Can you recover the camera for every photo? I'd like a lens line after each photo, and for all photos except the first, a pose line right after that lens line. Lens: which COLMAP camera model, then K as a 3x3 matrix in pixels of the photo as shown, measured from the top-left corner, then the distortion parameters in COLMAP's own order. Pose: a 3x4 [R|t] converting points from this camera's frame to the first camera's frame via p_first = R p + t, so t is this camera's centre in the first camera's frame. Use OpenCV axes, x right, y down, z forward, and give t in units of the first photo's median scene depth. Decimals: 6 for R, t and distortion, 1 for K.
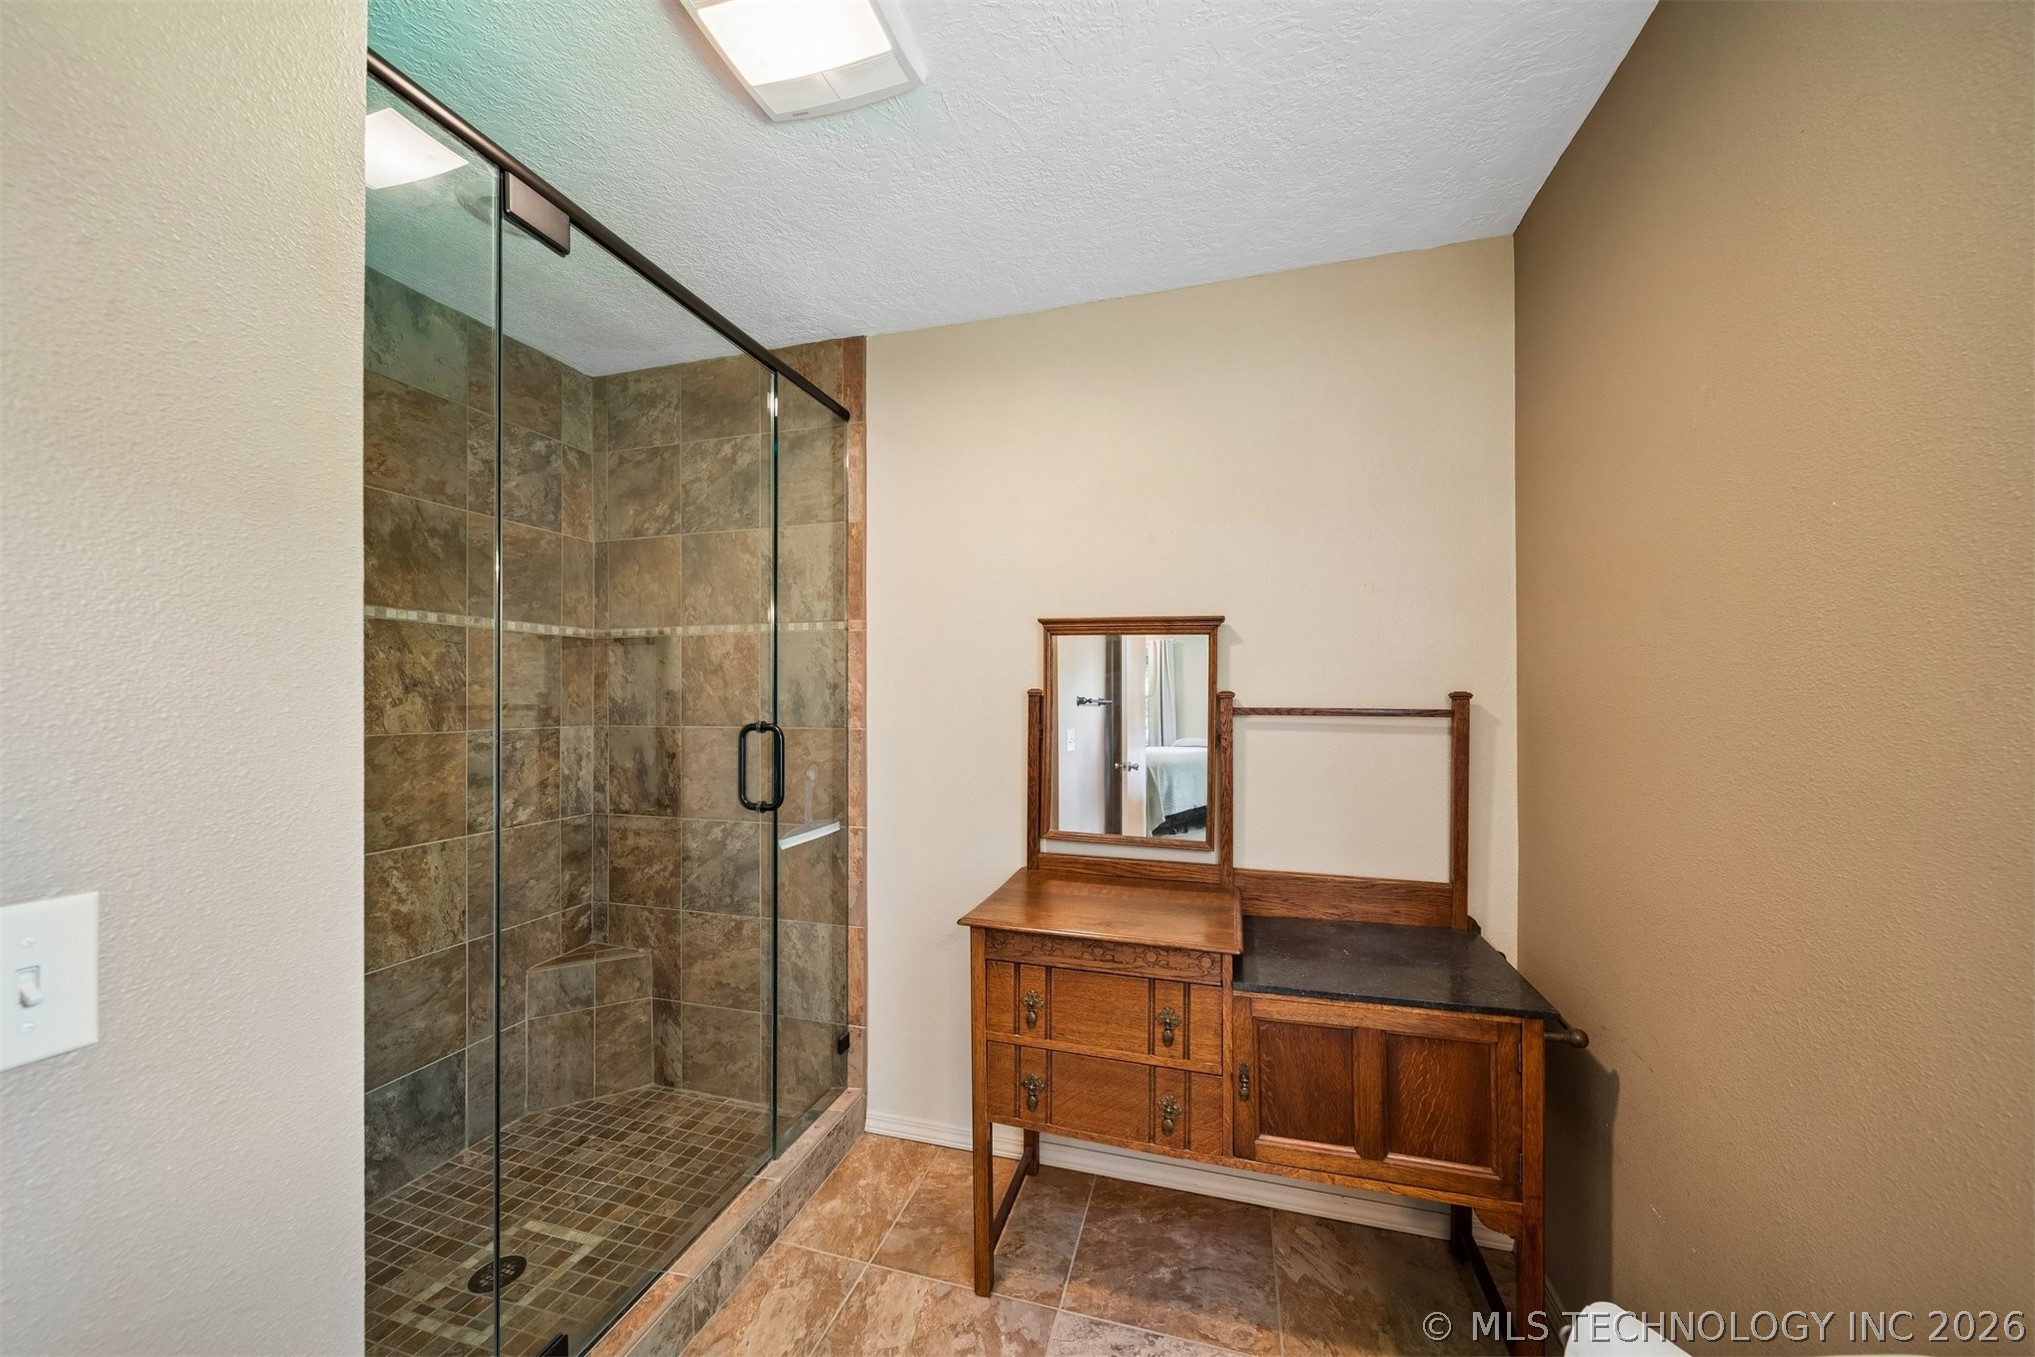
lens RADIAL K [[714.5, 0, 1022.1], [0, 714.5, 692.4], [0, 0, 1]] dist [0.000810, 0.000211]
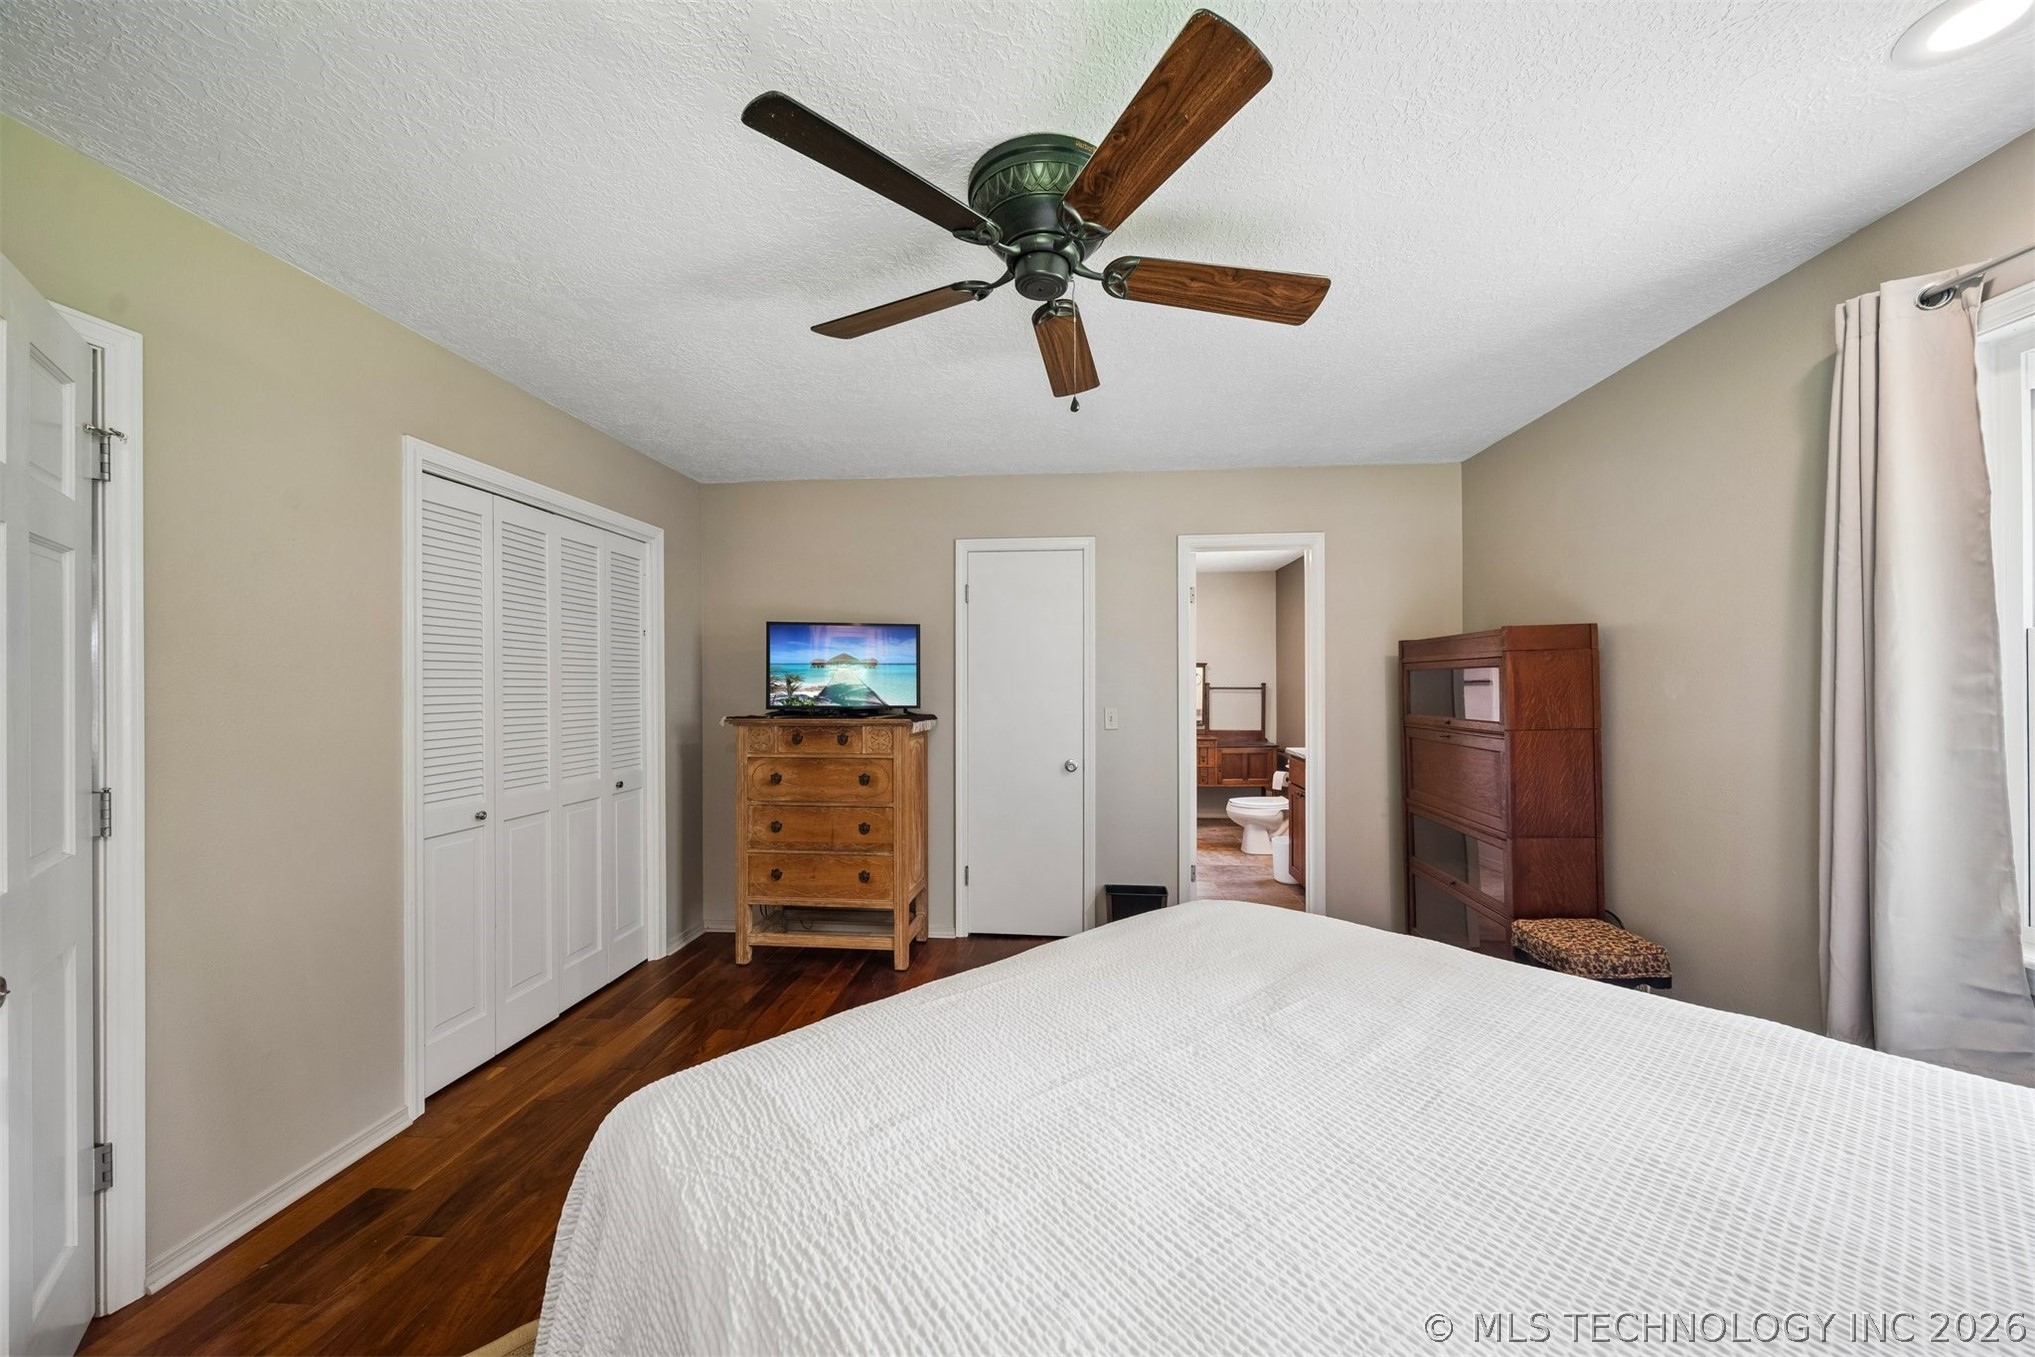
lens RADIAL K [[714.5, 0, 1026.7], [0, 714.5, 690.4], [0, 0, 1]] dist [0.000810, 0.000211]
pose [[0.978570, -0.004040, 0.205873, -1.557360], [0.001680, 0.999931, 0.011634, -0.007654], [-0.205906, -0.011039, 0.978510, -2.727137]]
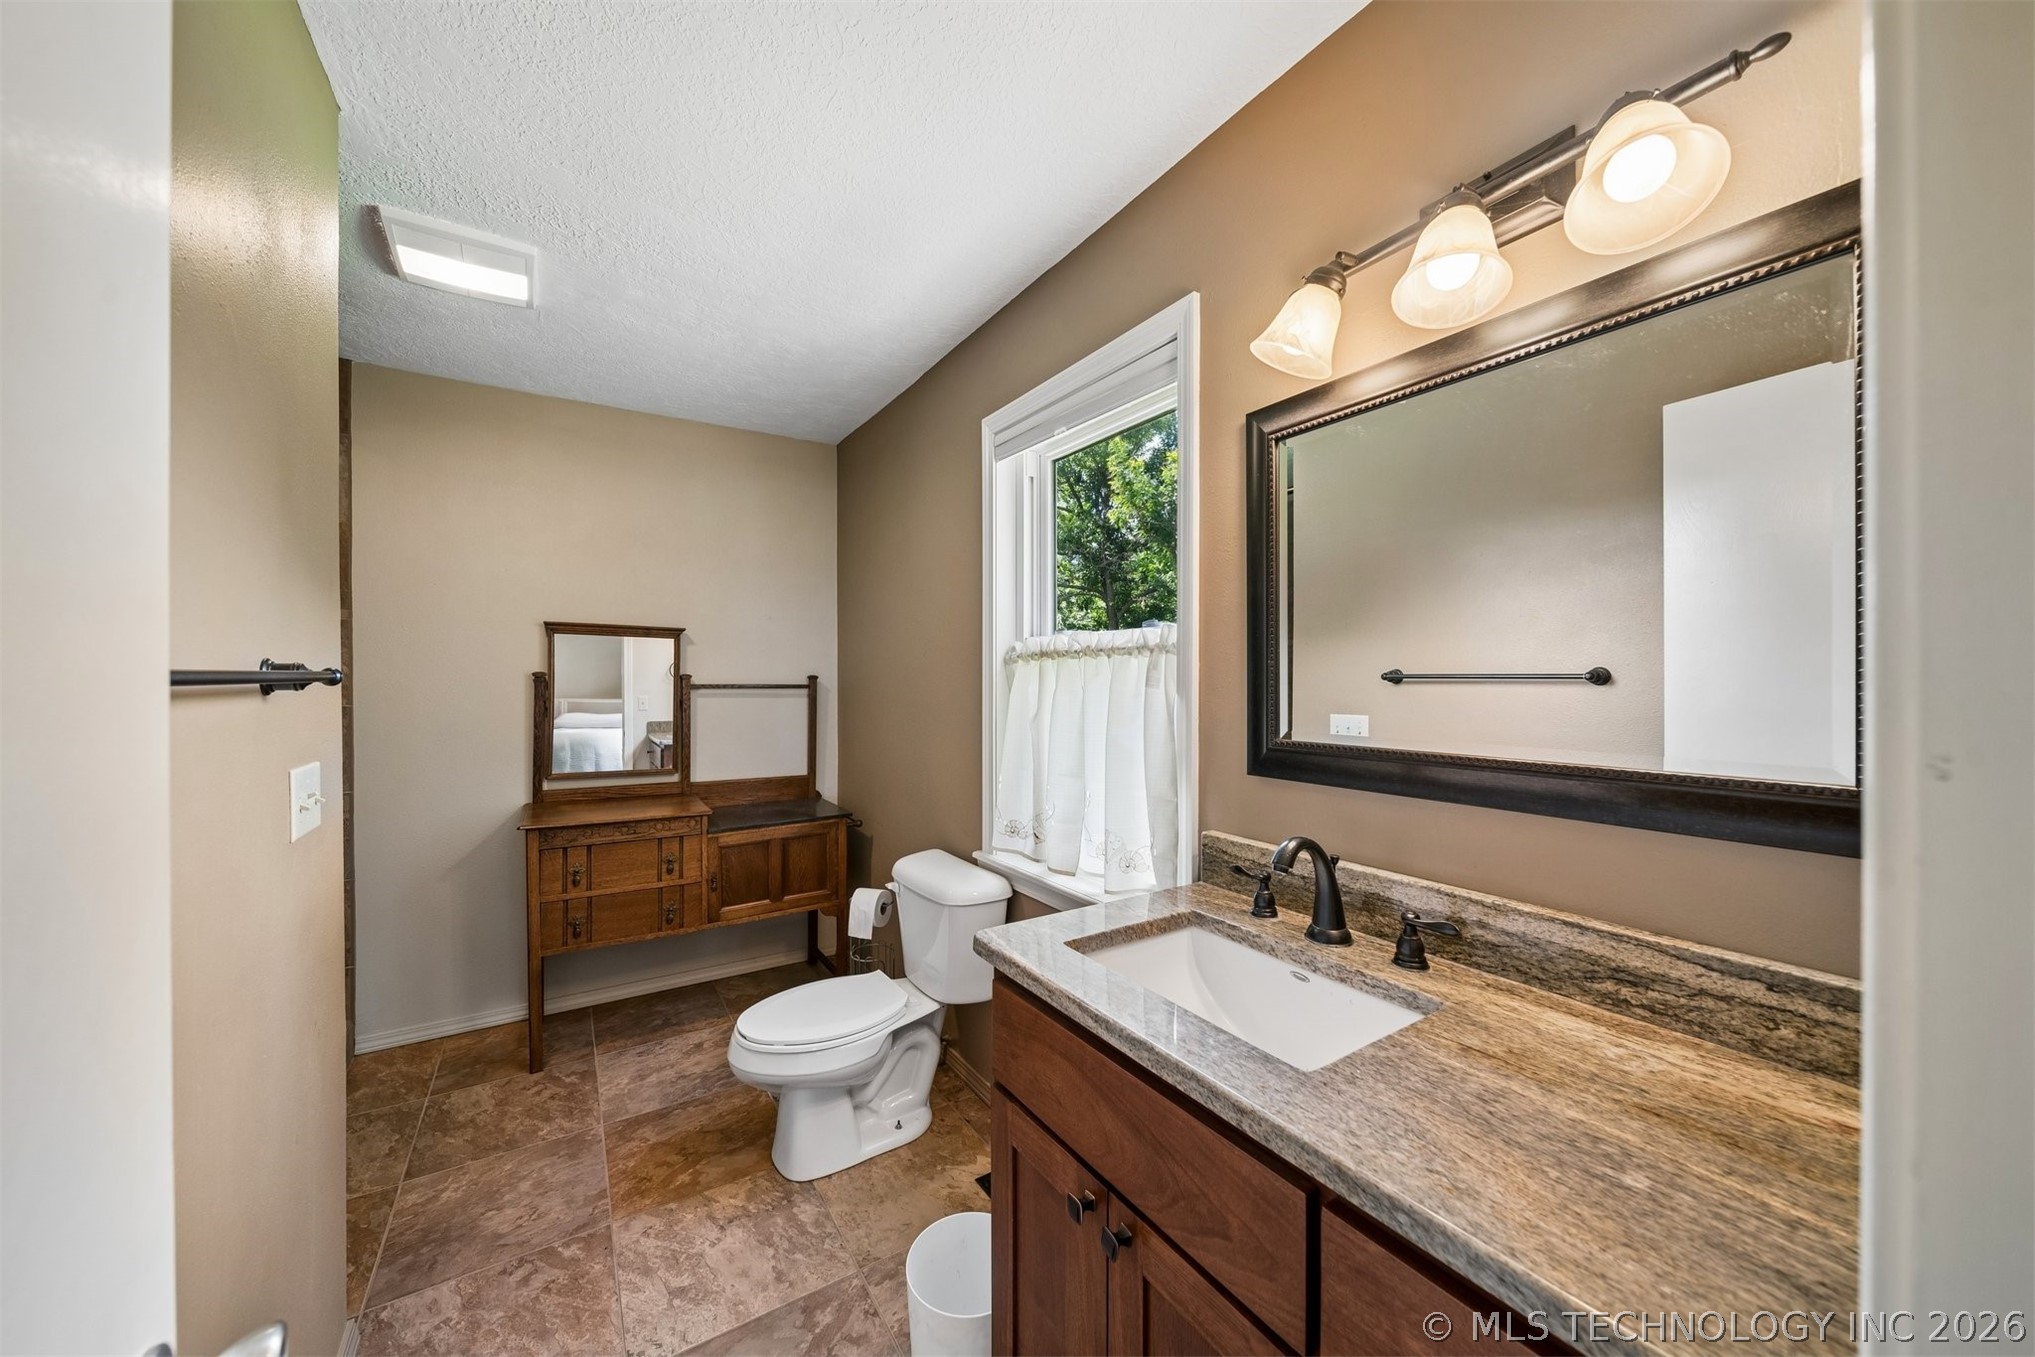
lens RADIAL K [[714.5, 0, 1020.4], [0, 714.5, 687.1], [0, 0, 1]] dist [0.000810, 0.000211]
pose [[0.658709, -0.008904, 0.752345, -0.481003], [-0.006604, 0.999823, 0.017615, -0.006760], [-0.752369, -0.016571, 0.658534, -0.710577]]
